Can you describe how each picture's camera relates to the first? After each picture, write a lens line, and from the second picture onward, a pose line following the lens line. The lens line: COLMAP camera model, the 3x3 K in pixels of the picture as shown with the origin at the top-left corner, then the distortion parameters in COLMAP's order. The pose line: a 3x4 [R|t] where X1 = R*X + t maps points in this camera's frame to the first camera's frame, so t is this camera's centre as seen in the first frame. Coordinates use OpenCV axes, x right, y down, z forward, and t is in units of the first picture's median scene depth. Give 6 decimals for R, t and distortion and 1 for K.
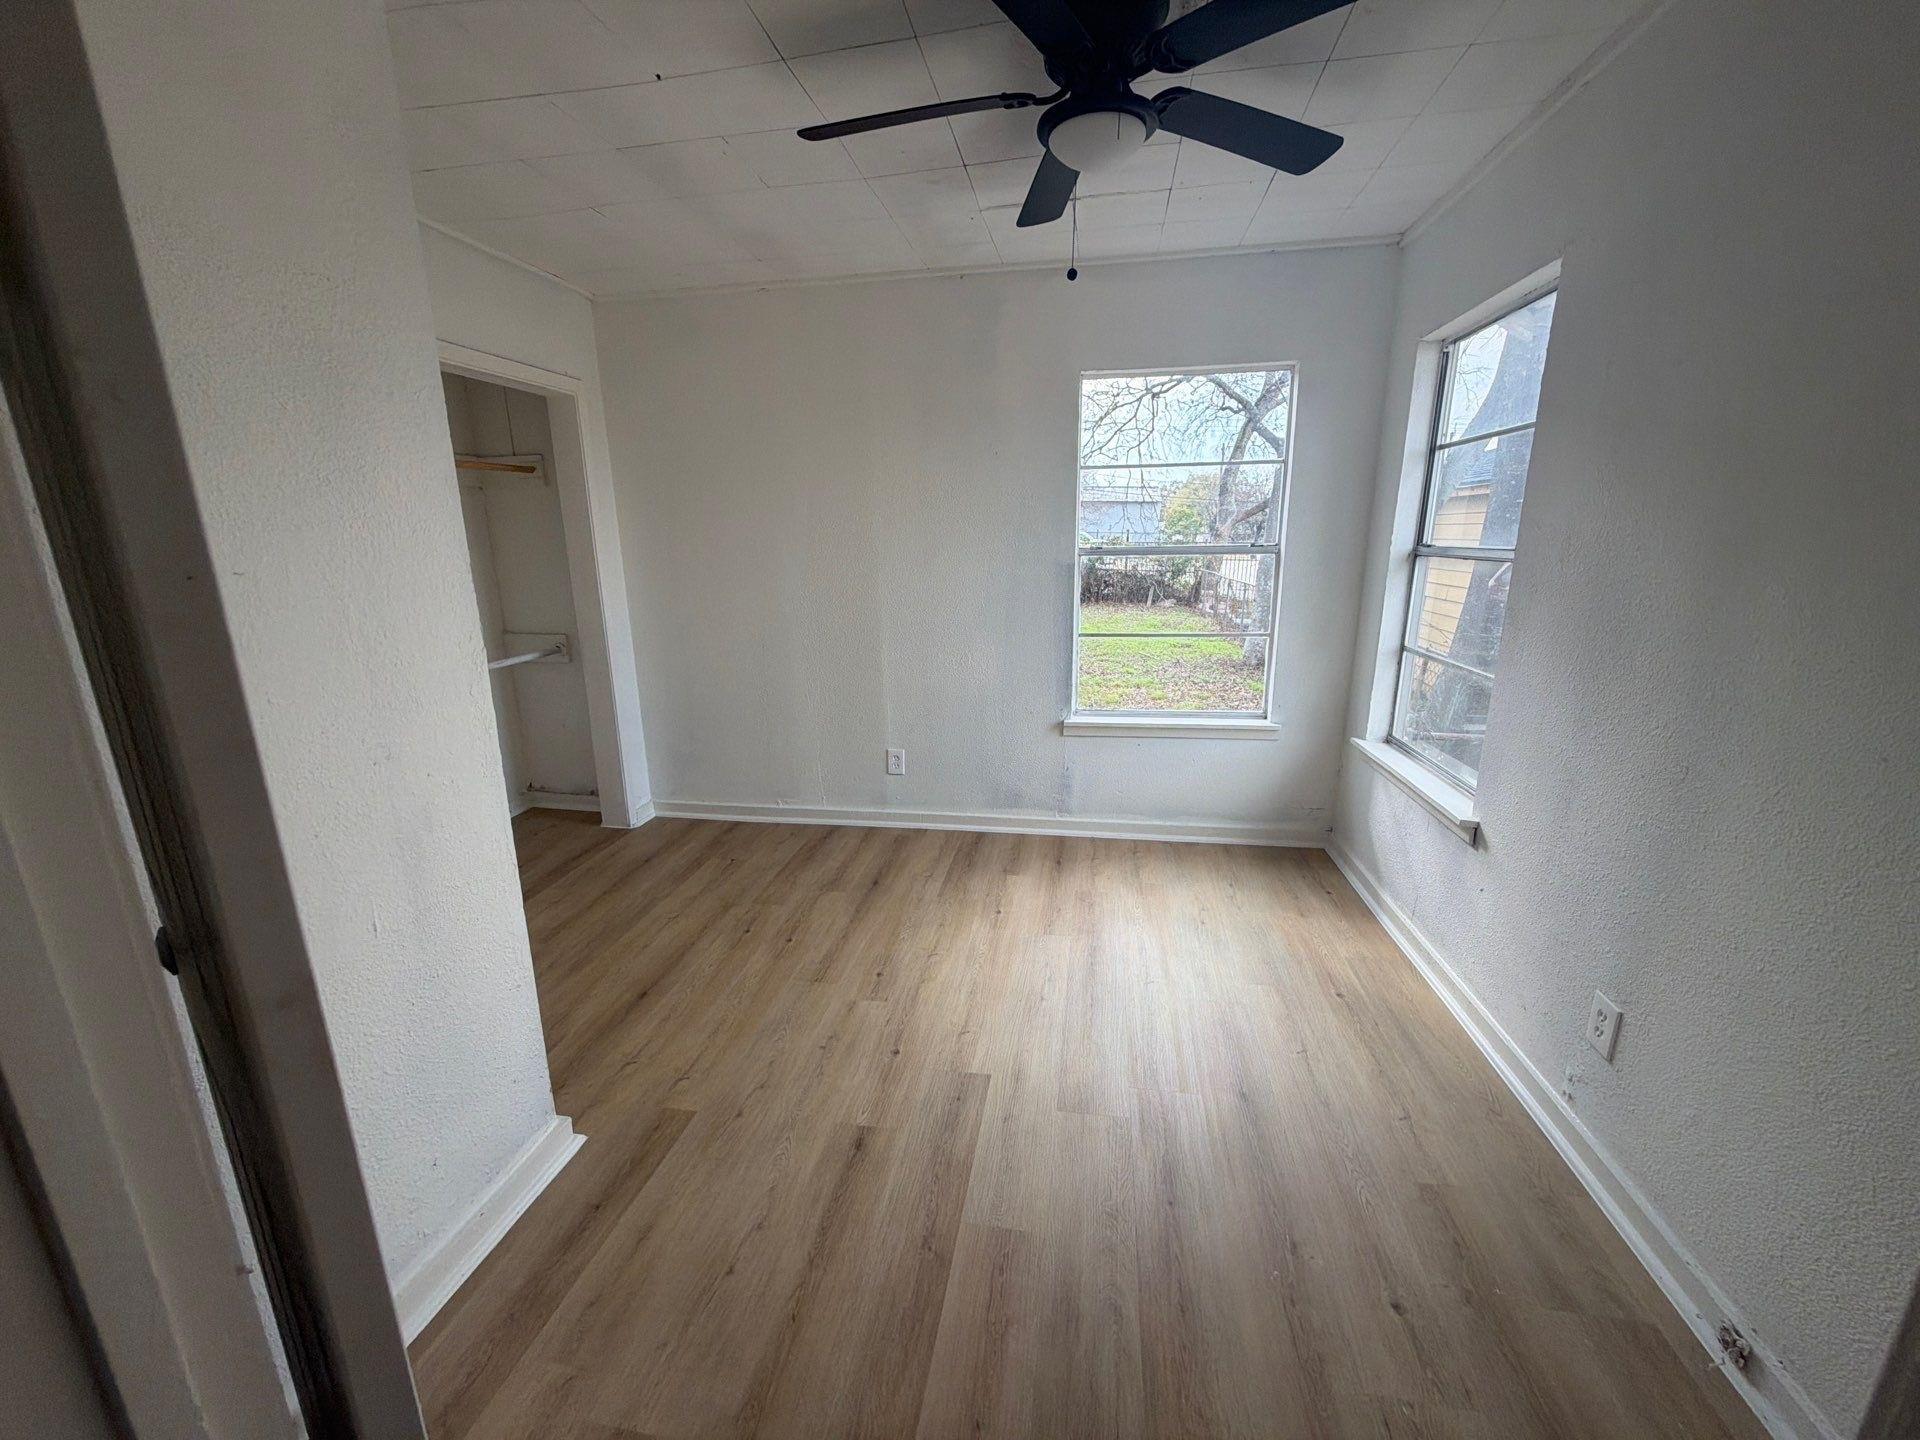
lens RADIAL K [[774.4, 0, 954.5], [0, 774.4, 728.6], [0, 0, 1]] dist [0.008034, 0.000299]
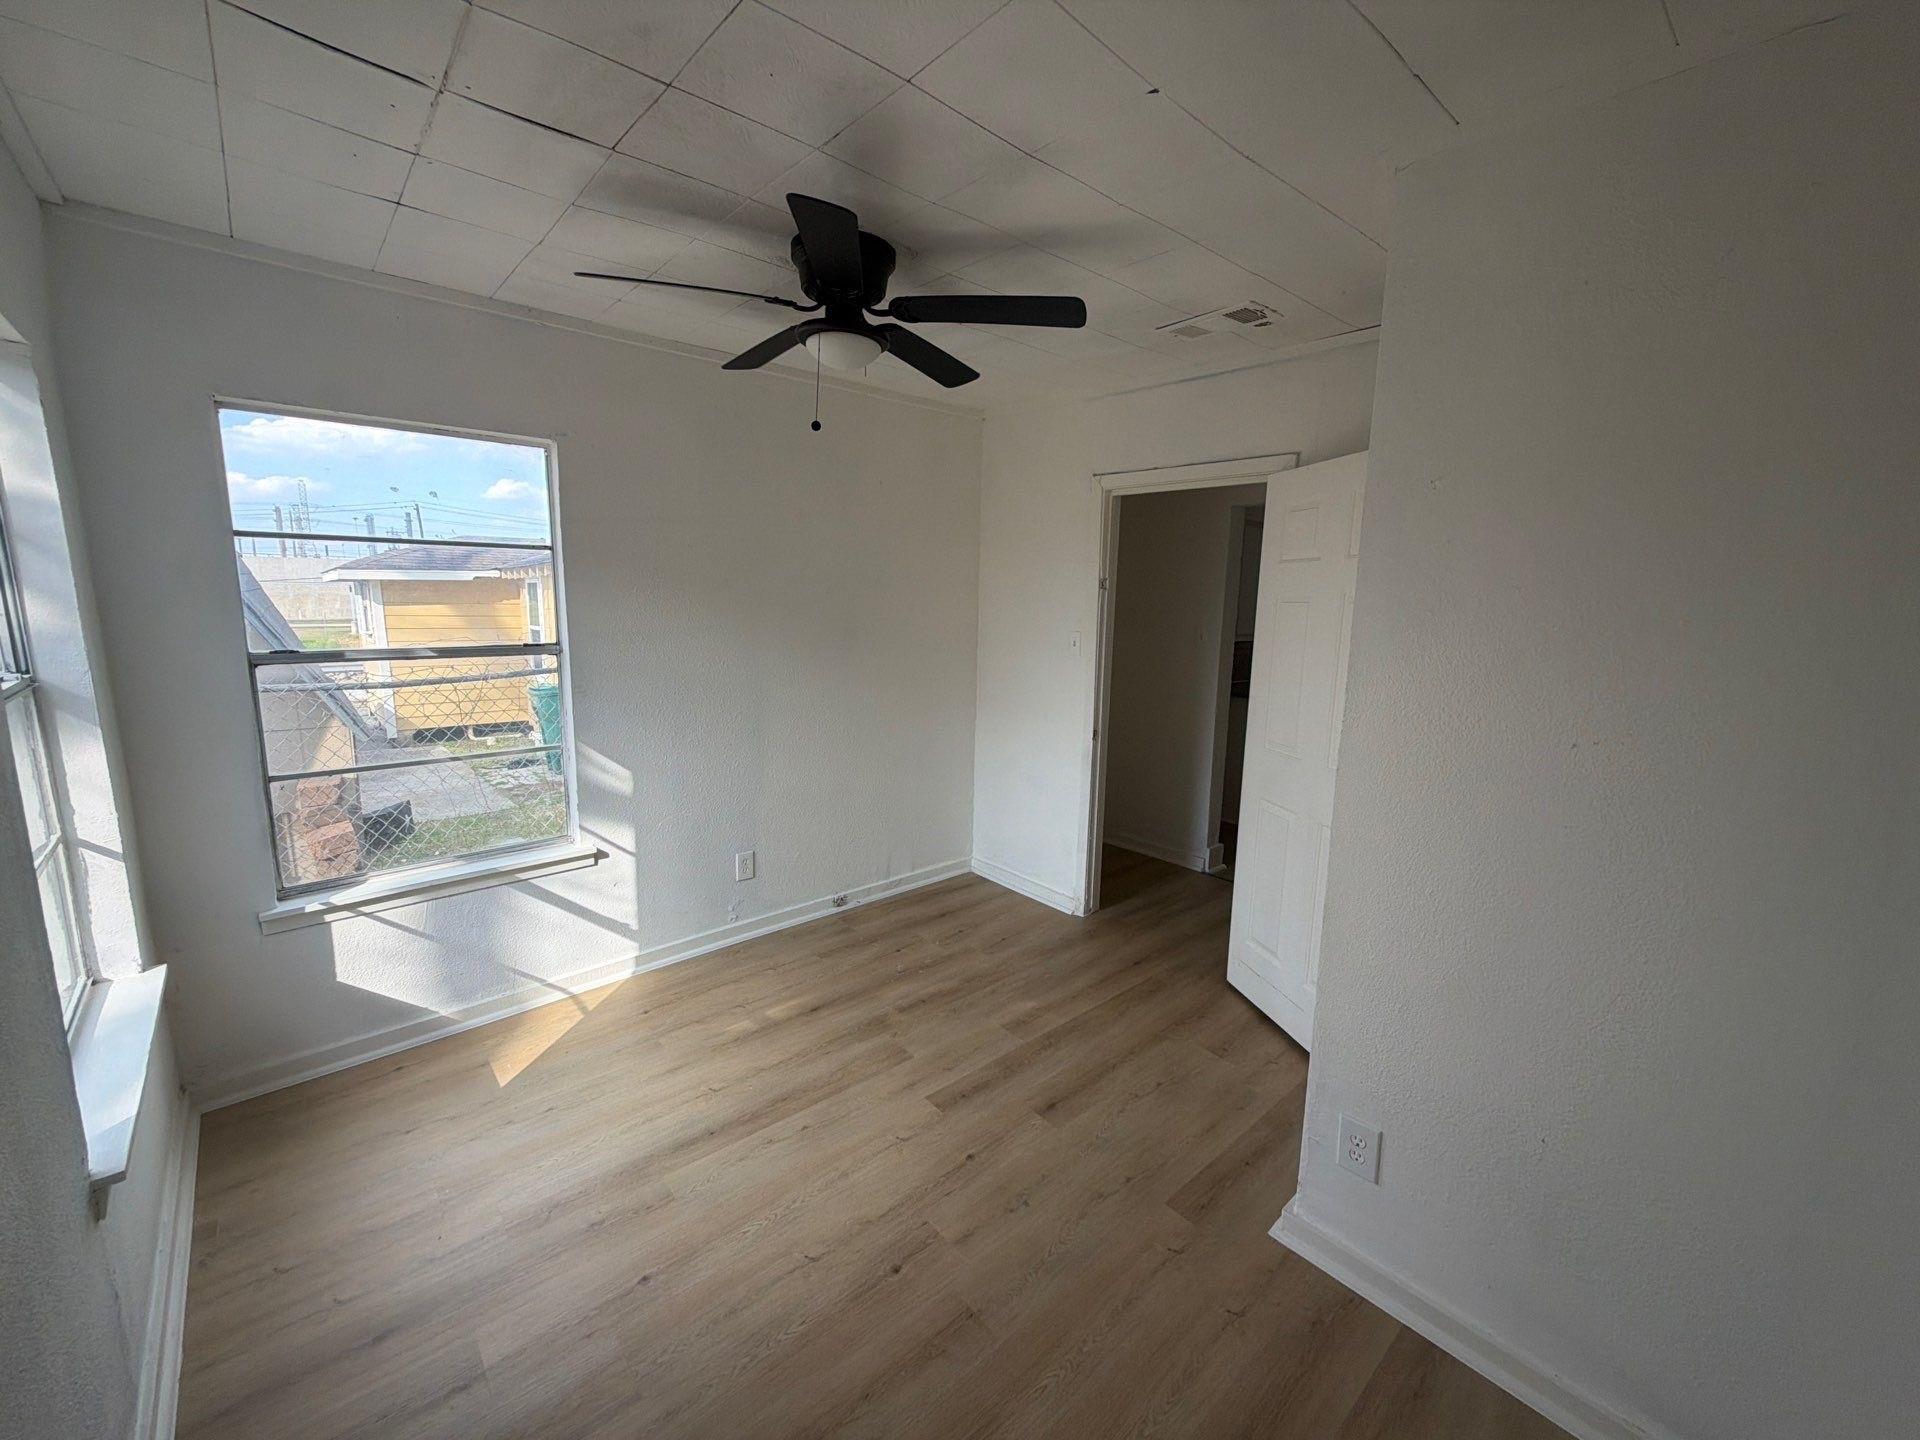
lens RADIAL K [[774.4, 0, 956.7], [0, 774.4, 721.0], [0, 0, 1]] dist [0.008034, 0.000299]
pose [[-0.787576, -0.109508, 0.606409, -0.653763], [0.135838, 0.929023, 0.344187, -0.491245], [-0.601059, 0.353446, -0.716801, 1.638448]]
